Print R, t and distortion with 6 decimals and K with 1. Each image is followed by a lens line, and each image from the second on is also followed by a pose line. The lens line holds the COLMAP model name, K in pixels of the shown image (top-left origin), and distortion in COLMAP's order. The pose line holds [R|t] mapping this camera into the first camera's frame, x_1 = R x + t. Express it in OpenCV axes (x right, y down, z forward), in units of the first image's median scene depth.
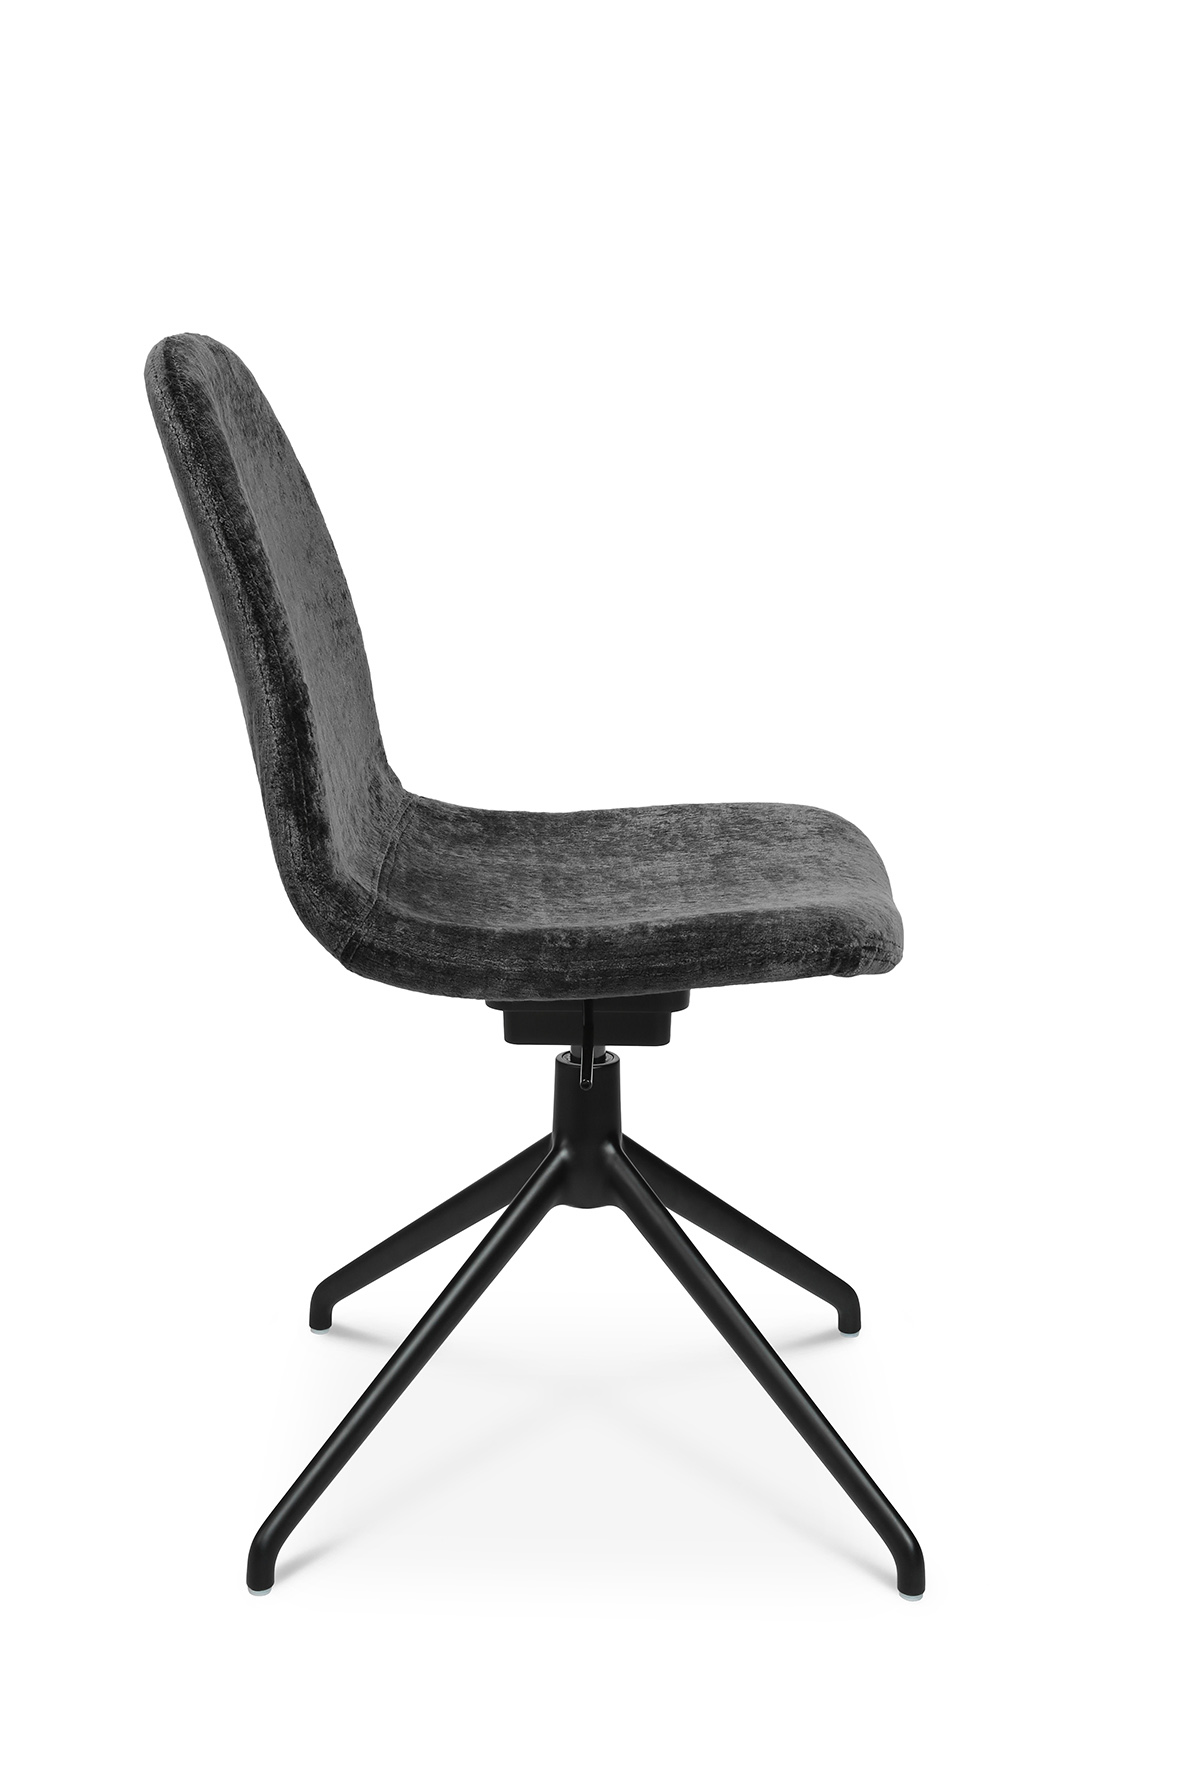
lens RADIAL K [[3286.4, 0, 590.4], [0, 3286.4, 877.7], [0, 0, 1]] dist [-0.008318, 0.000000]
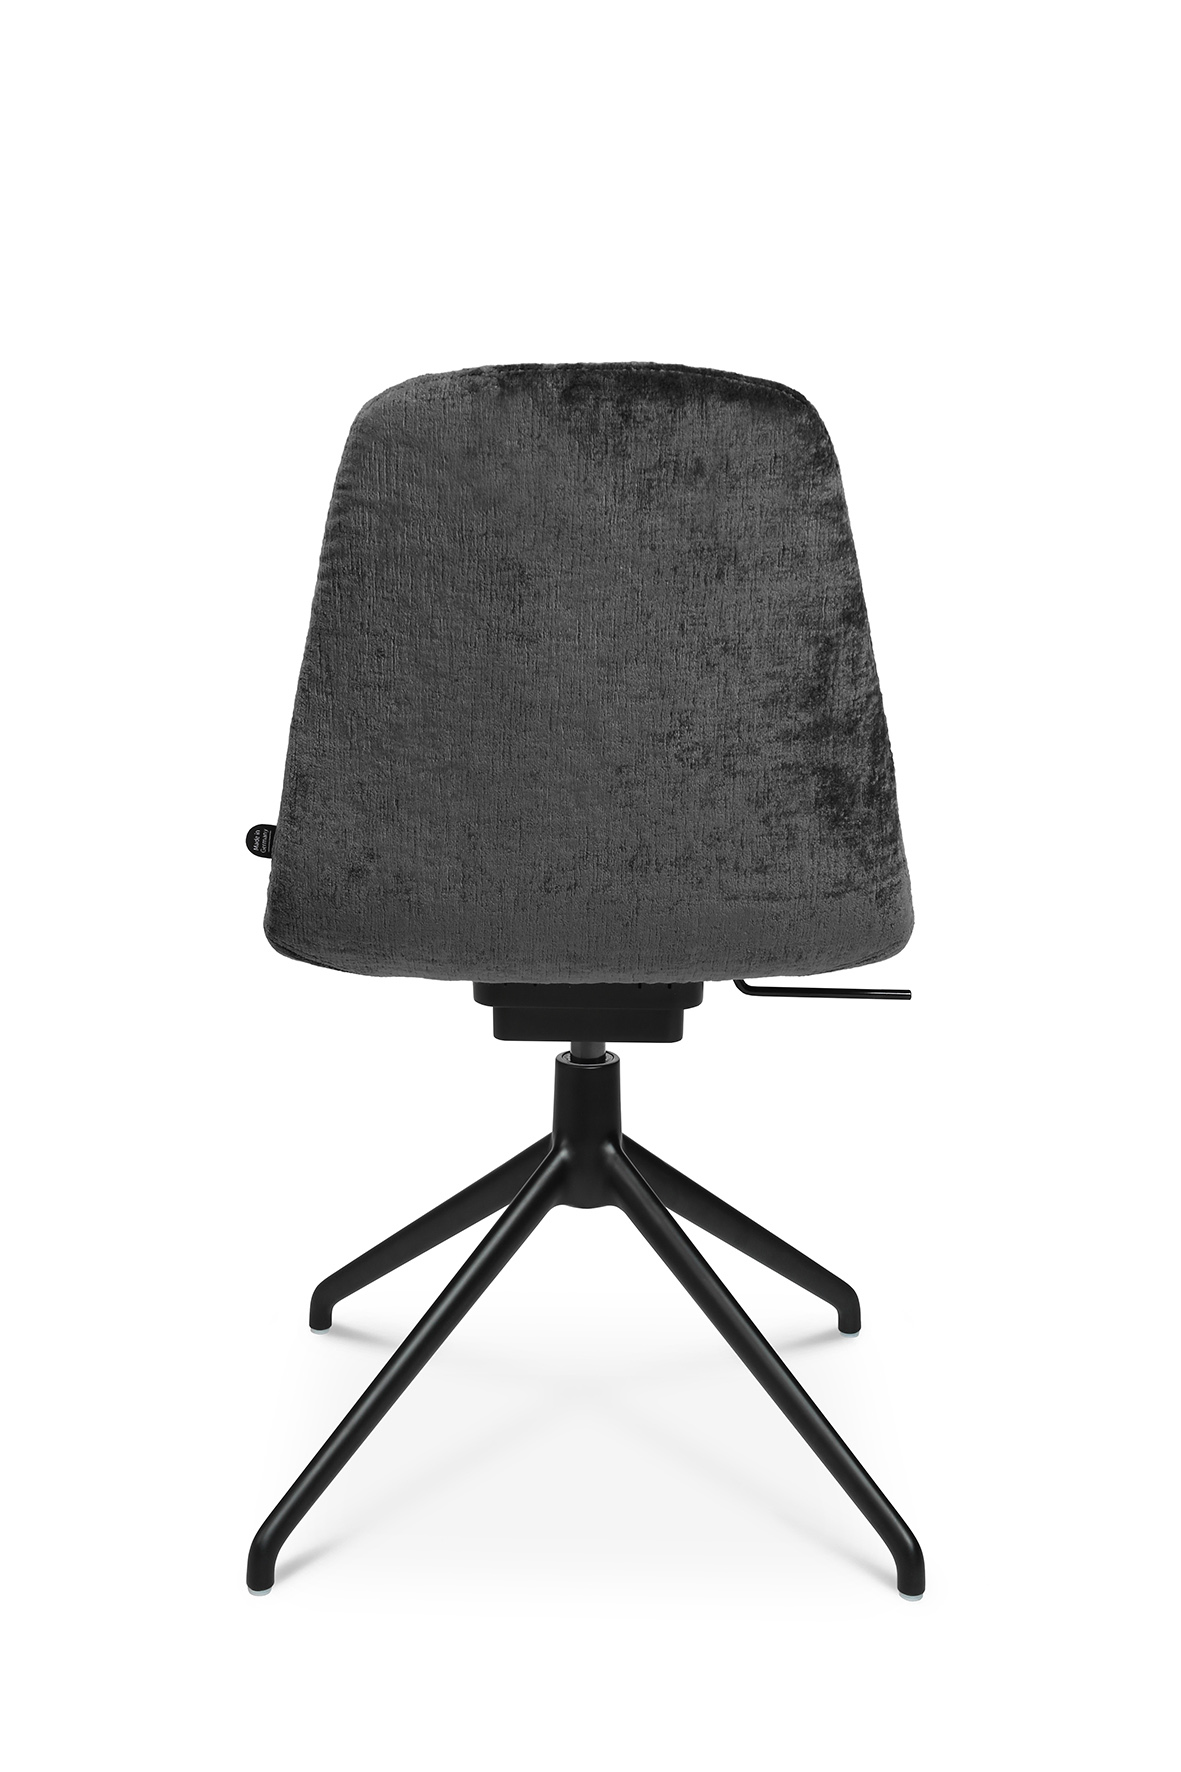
lens RADIAL K [[3286.4, 0, 591.2], [0, 3286.4, 893.7], [0, 0, 1]] dist [-0.008318, 0.000000]
pose [[1.000000, 0.000057, 0.000254, -0.000641], [-0.000058, 0.999988, 0.004856, 0.005496], [-0.000254, -0.004856, 0.999988, 0.103698]]
